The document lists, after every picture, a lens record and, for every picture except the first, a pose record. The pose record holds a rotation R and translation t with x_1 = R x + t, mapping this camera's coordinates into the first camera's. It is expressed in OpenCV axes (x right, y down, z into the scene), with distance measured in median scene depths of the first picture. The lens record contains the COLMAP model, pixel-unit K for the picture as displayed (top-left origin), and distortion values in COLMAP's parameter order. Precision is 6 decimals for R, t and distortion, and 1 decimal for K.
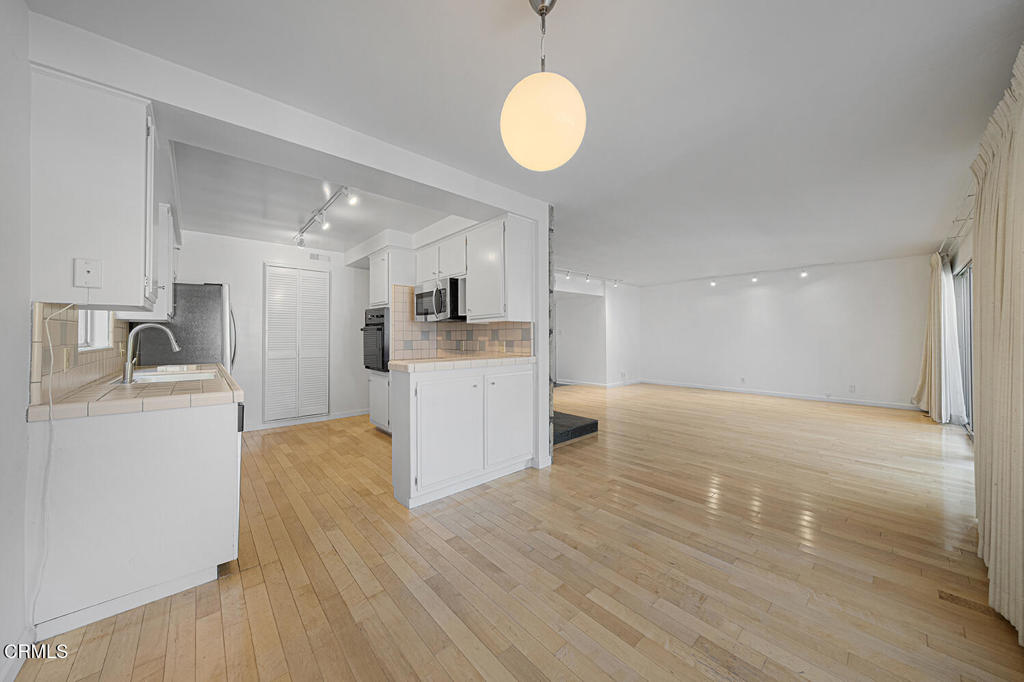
lens RADIAL K [[353.7, 0, 506.1], [0, 353.7, 334.8], [0, 0, 1]] dist [-0.003344, -0.000320]
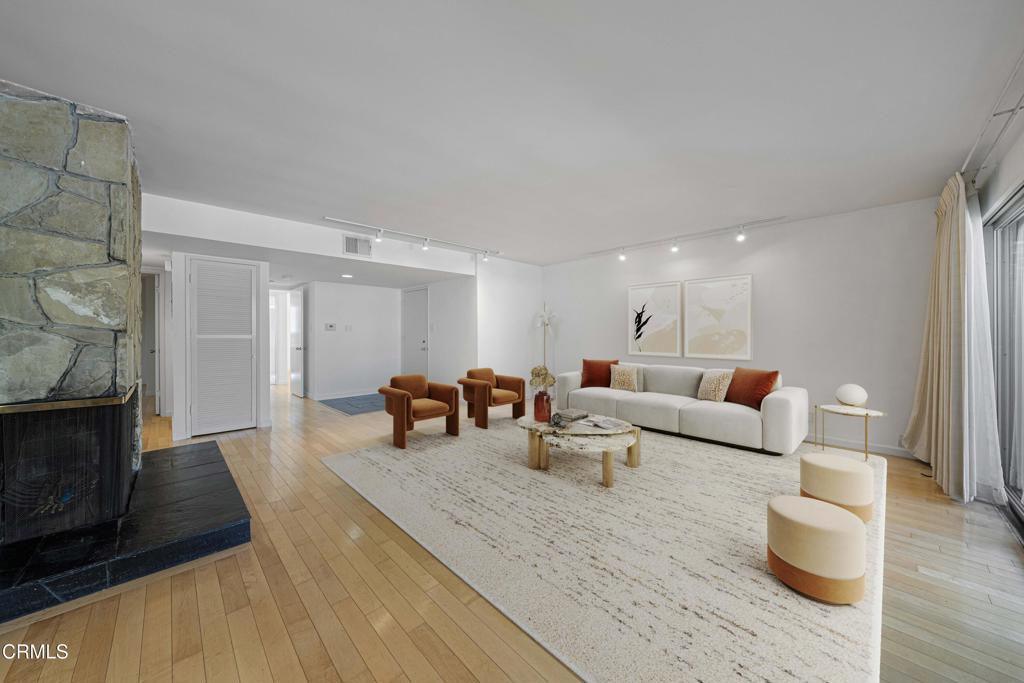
lens RADIAL K [[353.7, 0, 515.8], [0, 353.7, 335.1], [0, 0, 1]] dist [-0.003344, -0.000320]
pose [[0.998929, 0.003037, 0.046169, 0.324202], [-0.003519, 0.999940, 0.010370, 0.000550], [-0.046134, -0.010521, 0.998880, 0.299487]]
